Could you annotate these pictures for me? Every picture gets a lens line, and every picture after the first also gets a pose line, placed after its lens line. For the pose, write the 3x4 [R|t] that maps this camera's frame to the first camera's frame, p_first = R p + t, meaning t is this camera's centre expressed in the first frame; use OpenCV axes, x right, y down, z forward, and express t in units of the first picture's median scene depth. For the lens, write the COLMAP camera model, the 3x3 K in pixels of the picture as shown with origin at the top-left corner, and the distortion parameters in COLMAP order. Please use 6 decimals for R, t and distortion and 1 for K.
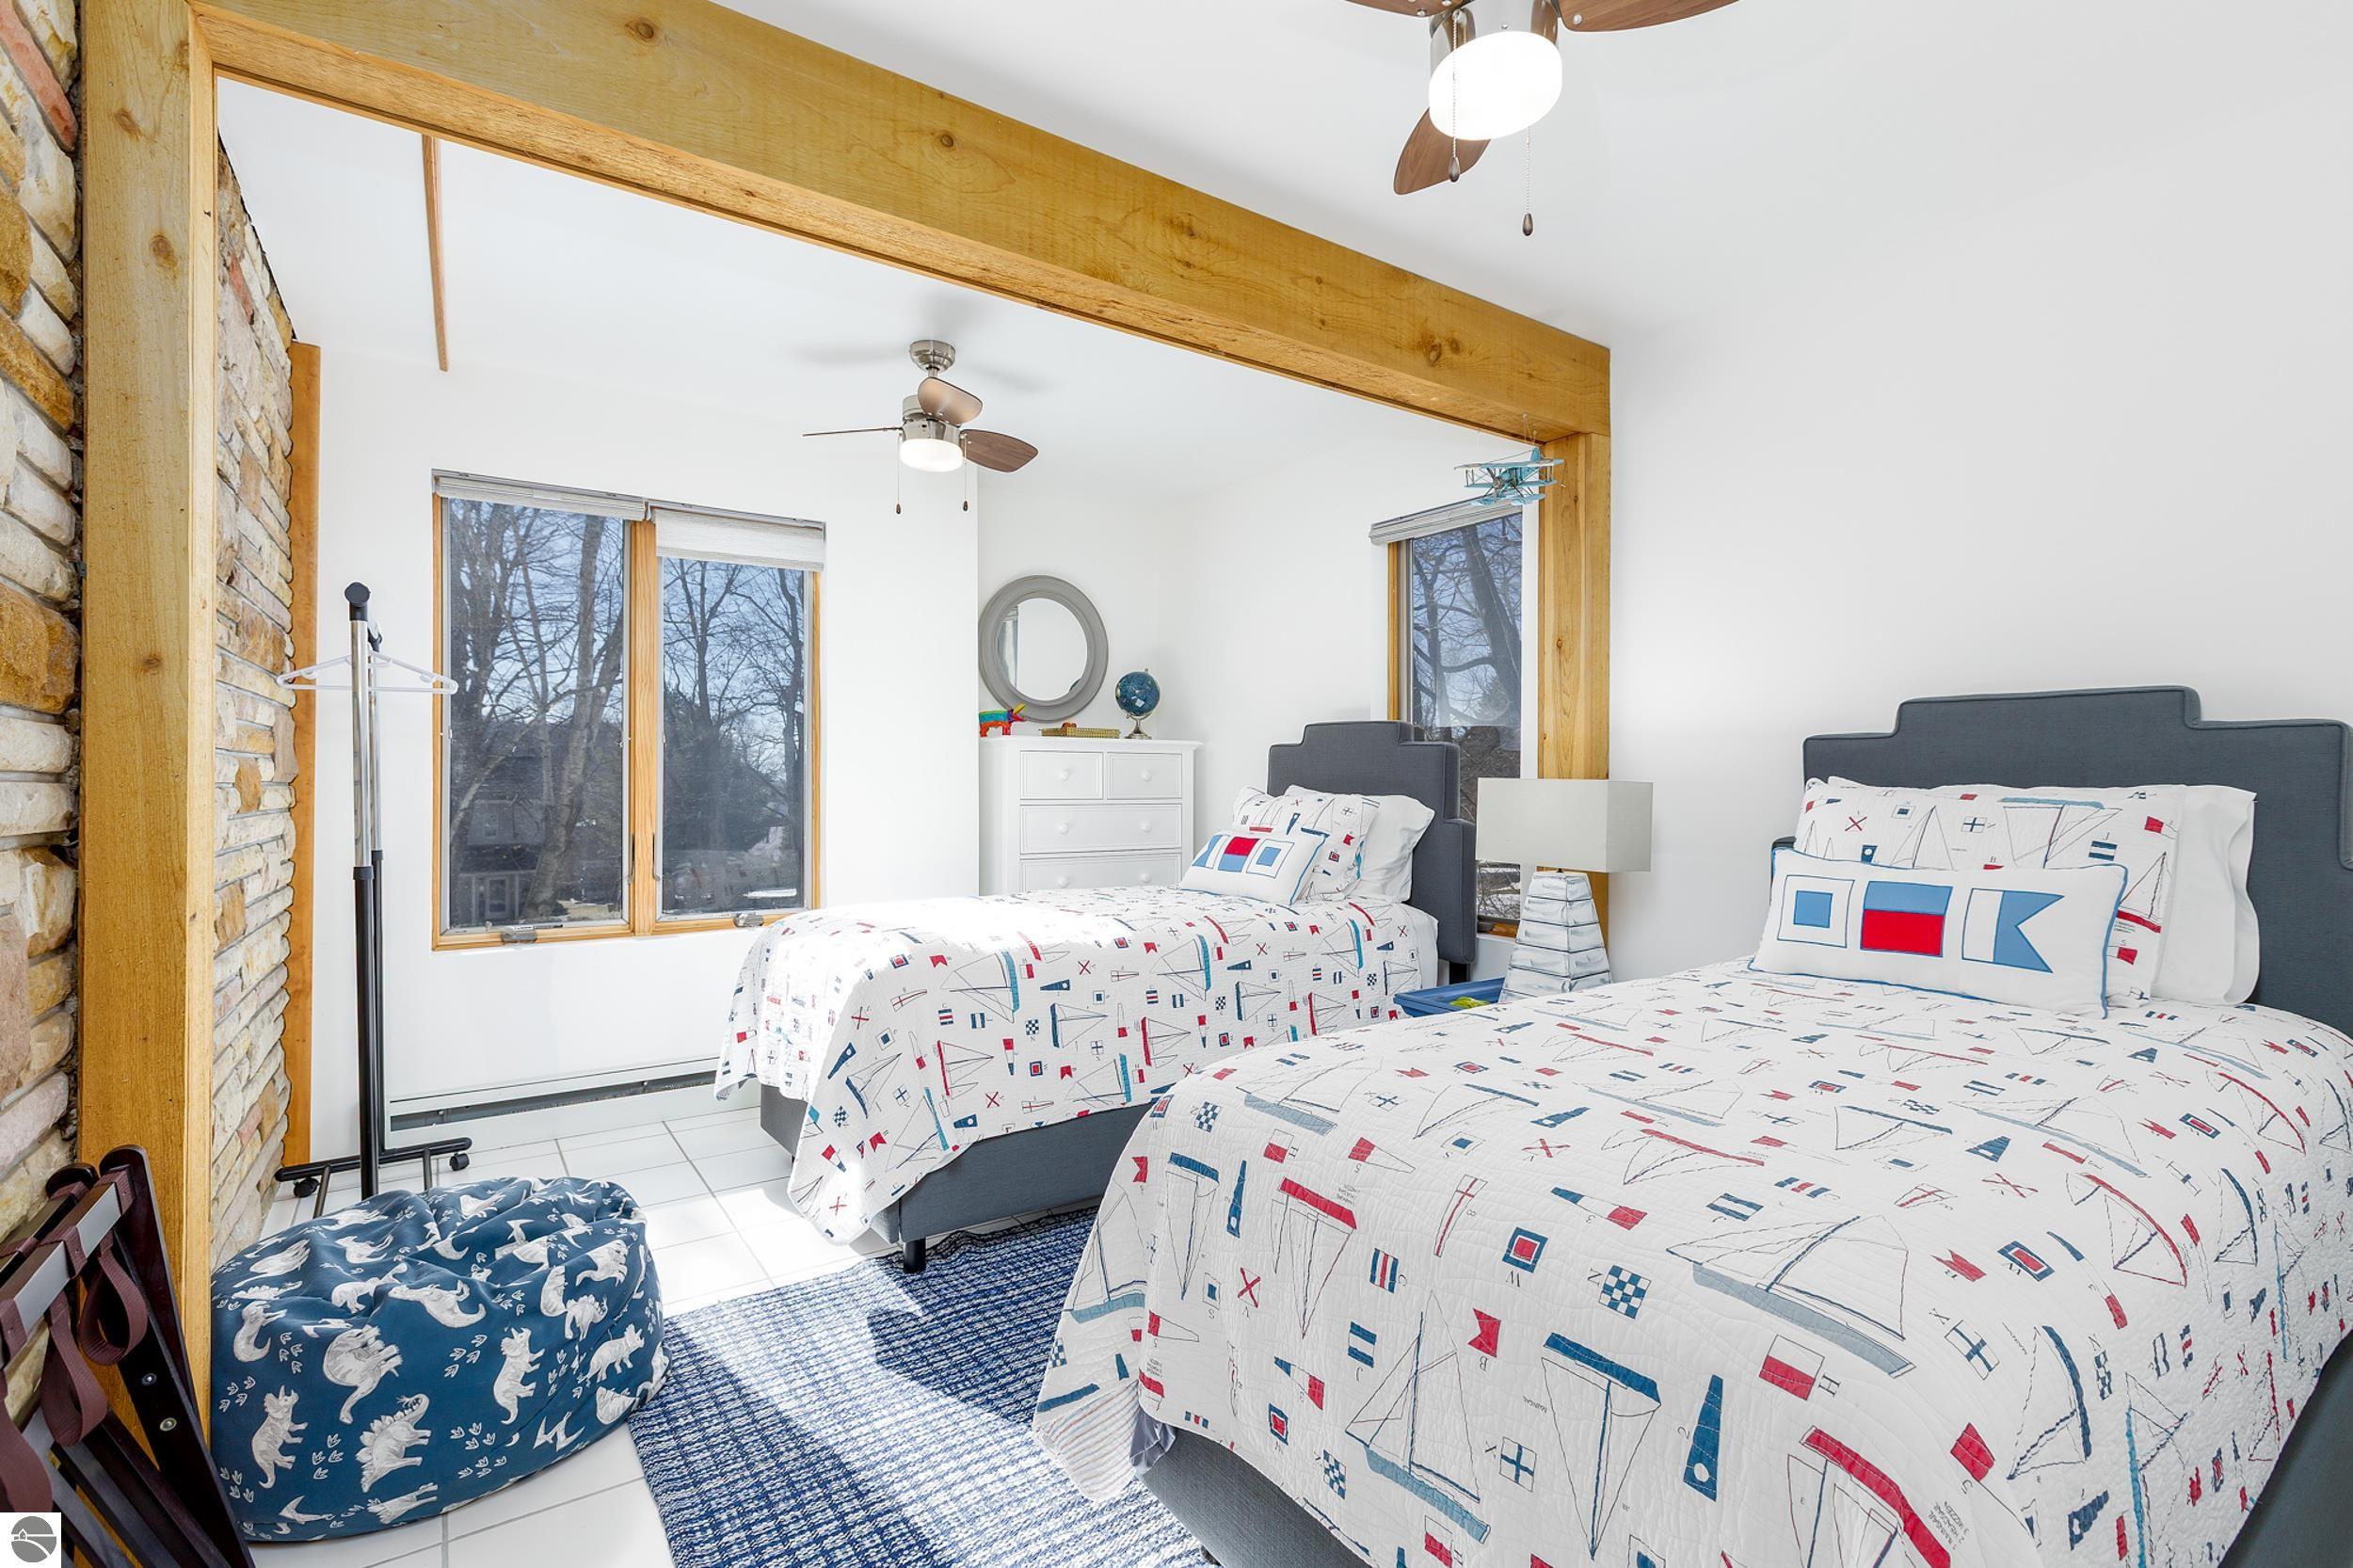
lens RADIAL K [[1063.7, 0, 1176.6], [0, 1063.7, 784.1], [0, 0, 1]] dist [-0.002964, 0.000073]
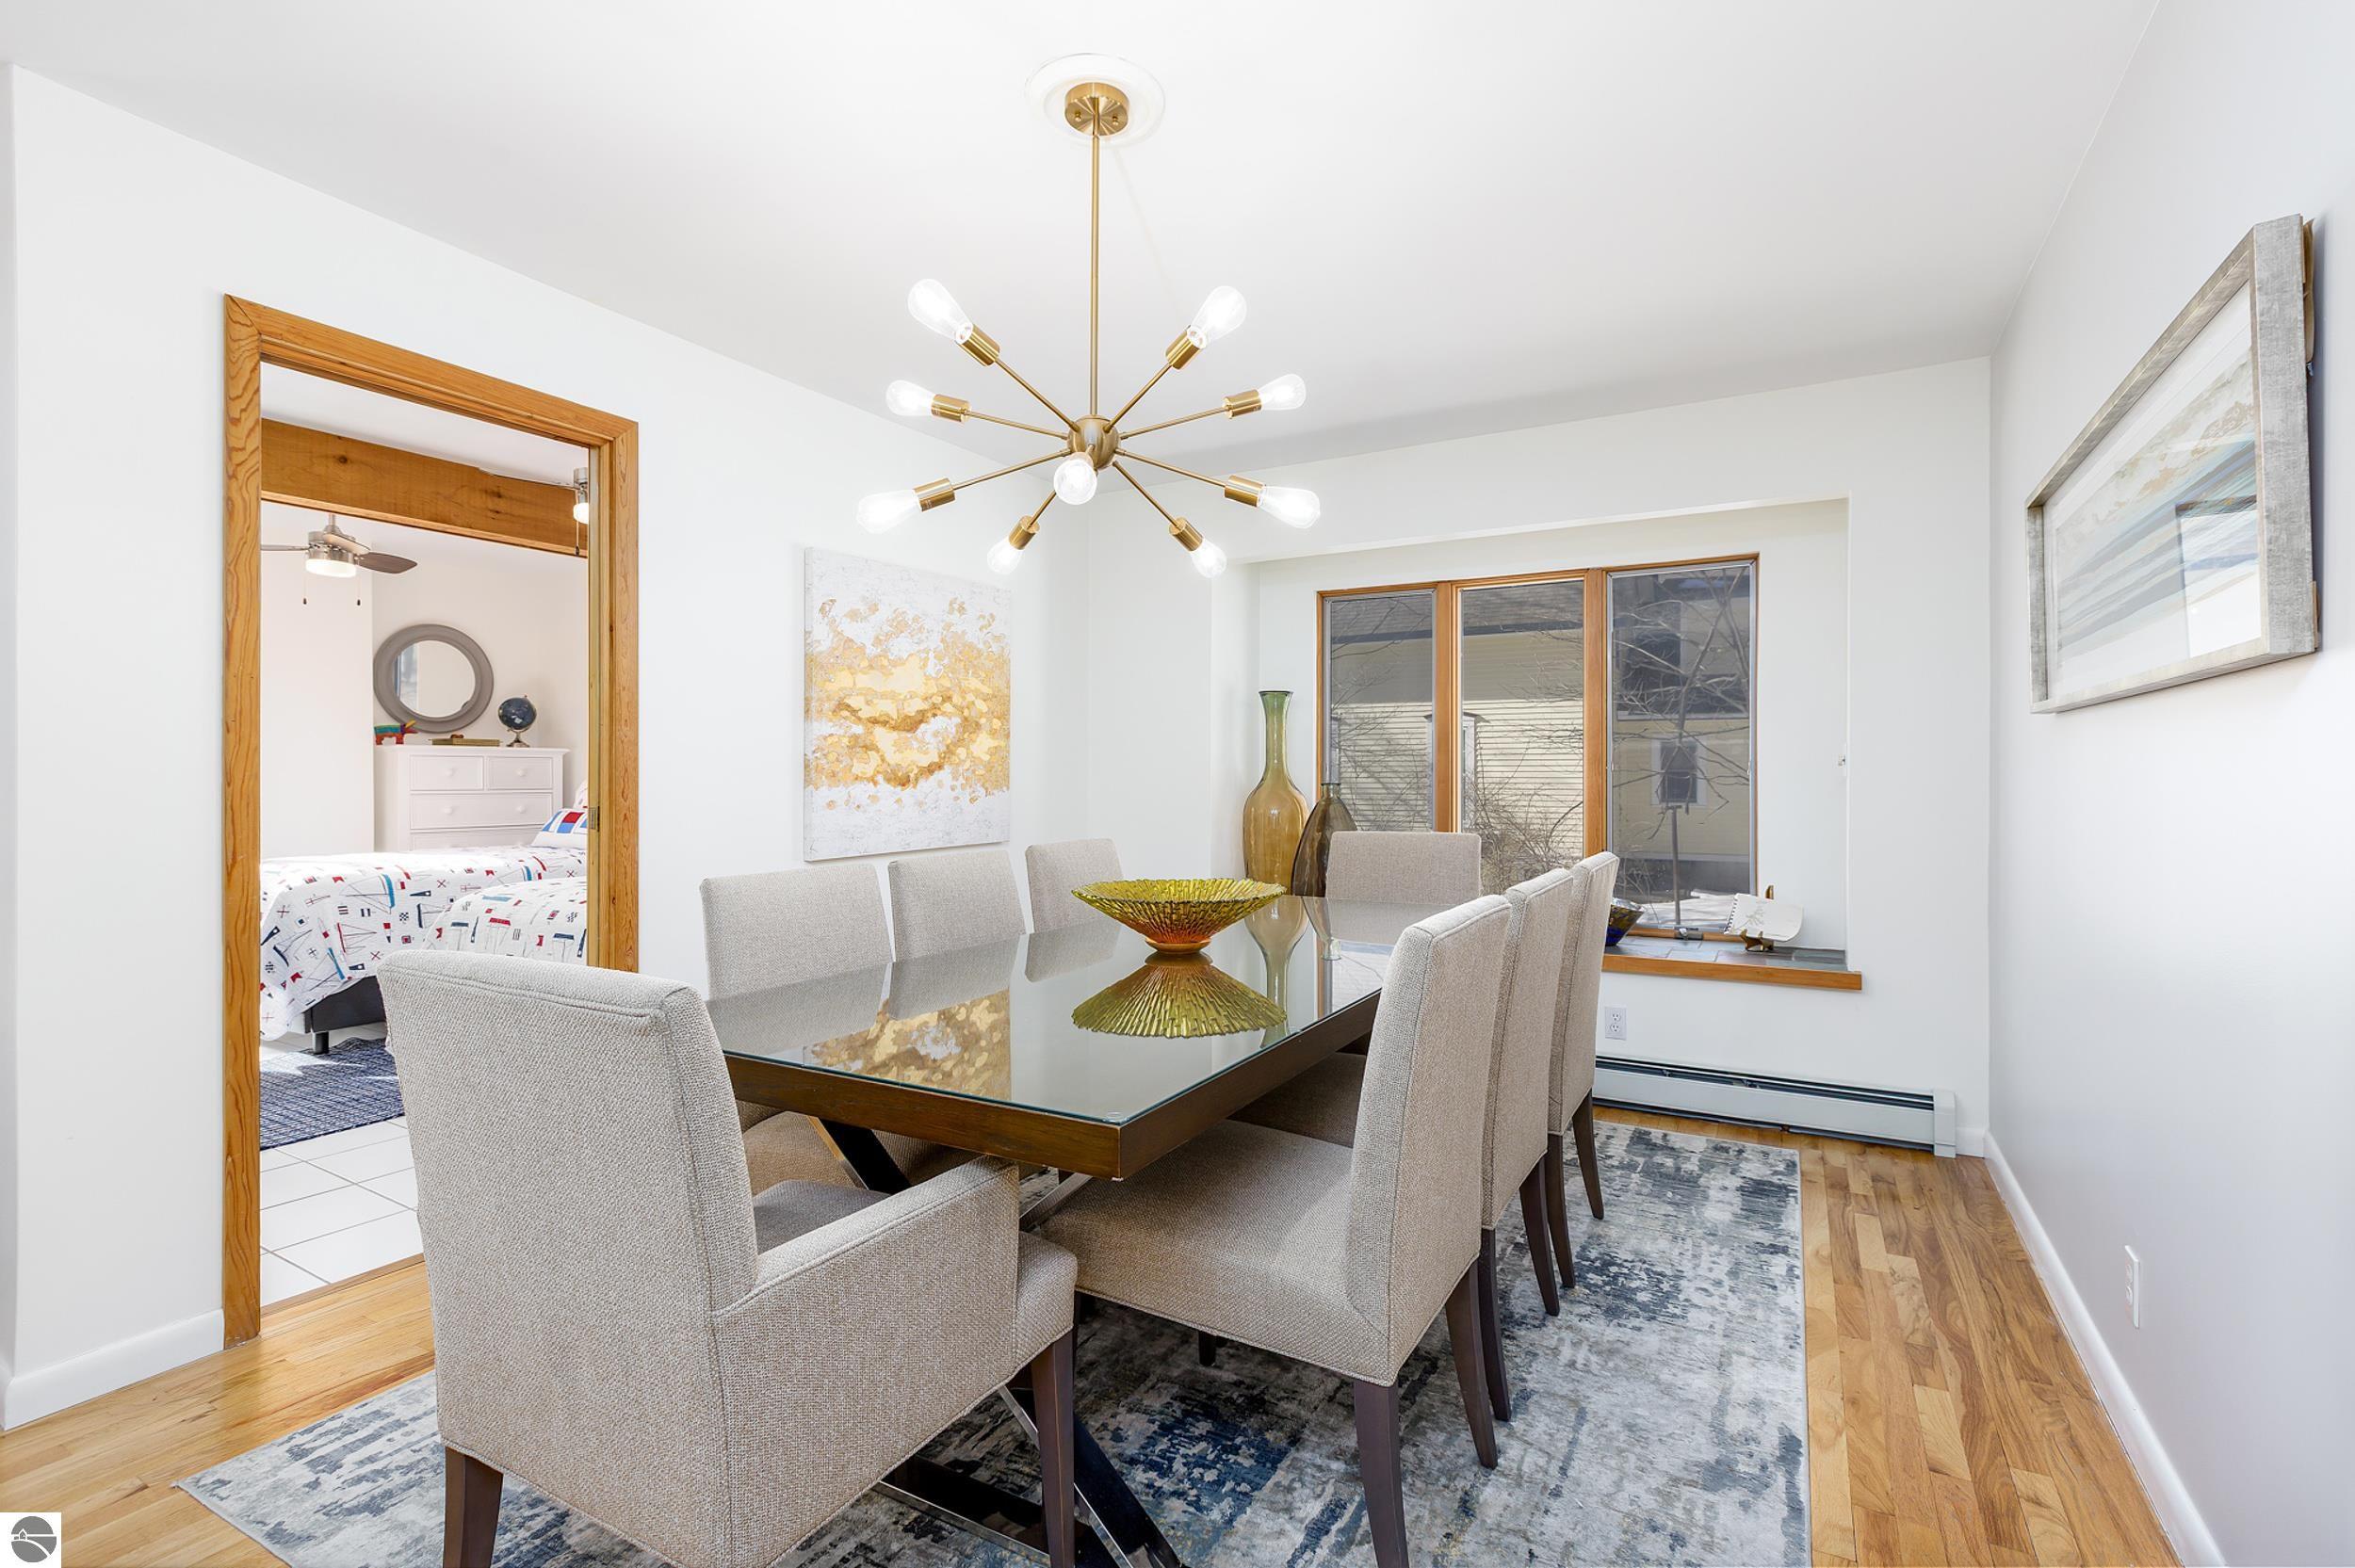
lens RADIAL K [[1064.4, 0, 1184.6], [0, 1064.4, 775.1], [0, 0, 1]] dist [-0.002964, 0.000073]
pose [[0.898736, -0.001591, 0.438487, 0.183236], [0.003167, 0.999991, -0.002863, 0.001604], [-0.438479, 0.003962, 0.898733, -0.828189]]
